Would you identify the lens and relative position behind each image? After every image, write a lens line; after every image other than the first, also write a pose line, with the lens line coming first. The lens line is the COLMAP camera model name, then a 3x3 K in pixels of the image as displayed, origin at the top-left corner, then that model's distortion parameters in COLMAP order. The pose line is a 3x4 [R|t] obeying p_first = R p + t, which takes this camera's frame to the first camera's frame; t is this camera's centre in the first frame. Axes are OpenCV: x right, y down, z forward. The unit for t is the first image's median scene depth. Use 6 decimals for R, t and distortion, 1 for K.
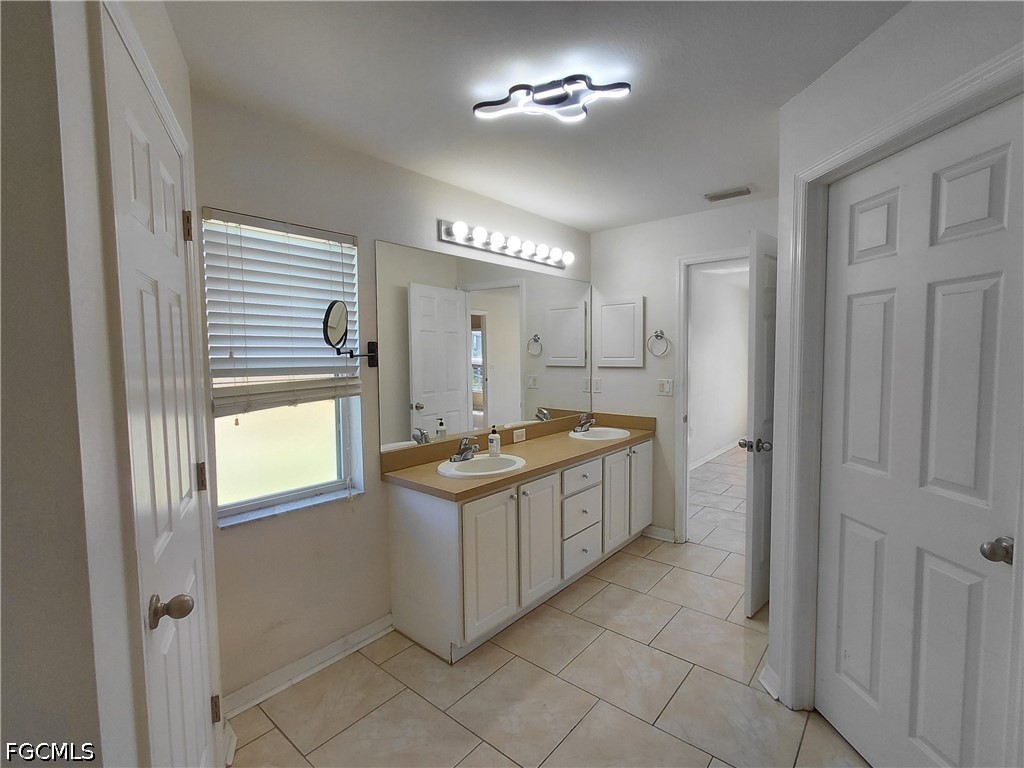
lens RADIAL K [[479.4, 0, 514.4], [0, 479.4, 390.4], [0, 0, 1]] dist [0.005259, 0.002372]
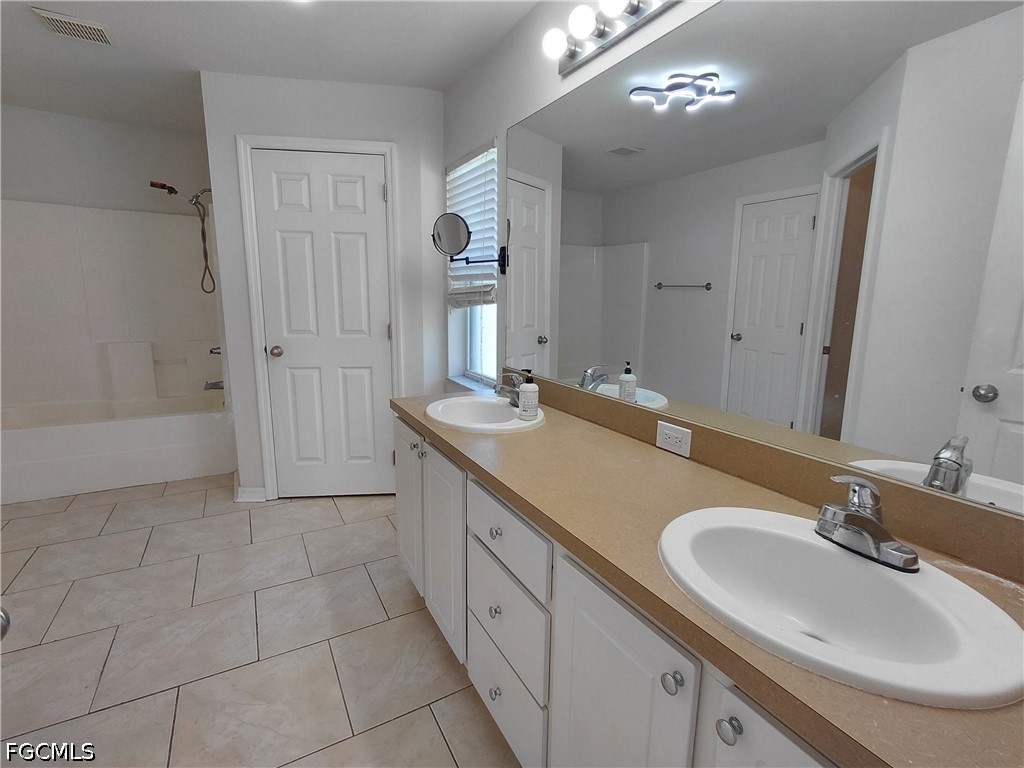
lens RADIAL K [[479.4, 0, 510.7], [0, 479.4, 375.3], [0, 0, 1]] dist [0.005259, 0.002372]
pose [[-0.355657, 0.167904, -0.919411, 0.724153], [-0.077946, 0.974975, 0.208203, -0.063511], [0.931361, 0.145713, -0.333669, 1.634466]]
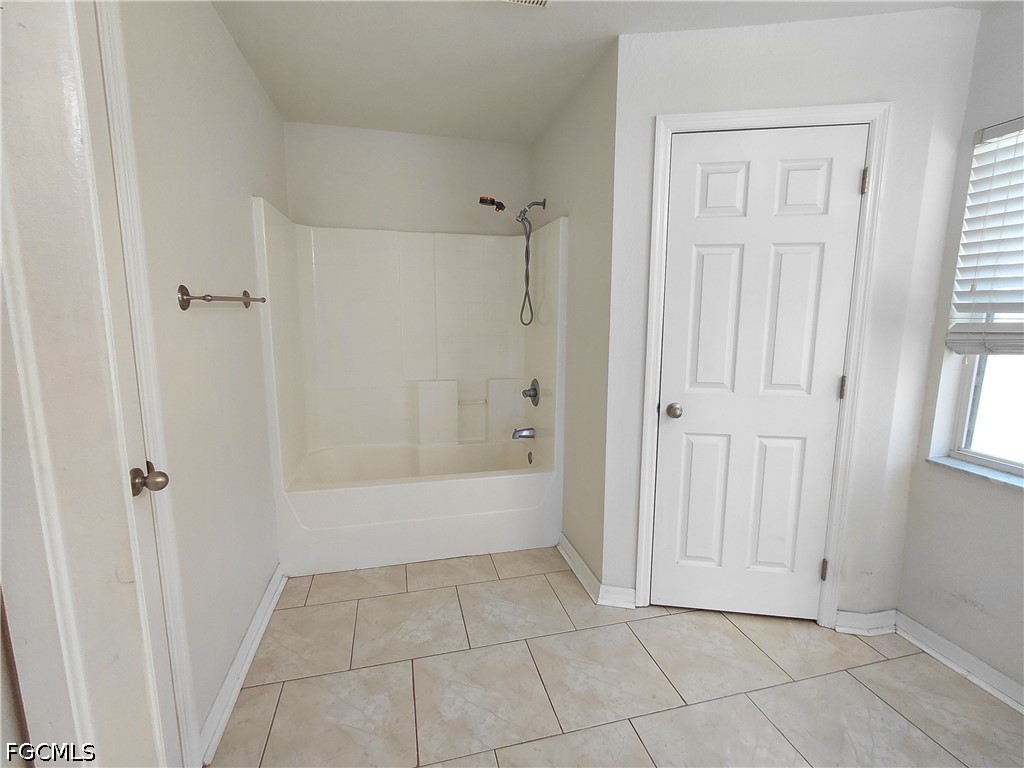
lens RADIAL K [[479.4, 0, 521.0], [0, 479.4, 375.9], [0, 0, 1]] dist [0.005259, 0.002372]
pose [[-0.589211, 0.132391, -0.797059, 0.657665], [-0.052022, 0.978222, 0.200939, -0.046321], [0.806303, 0.159860, -0.569491, 0.812292]]
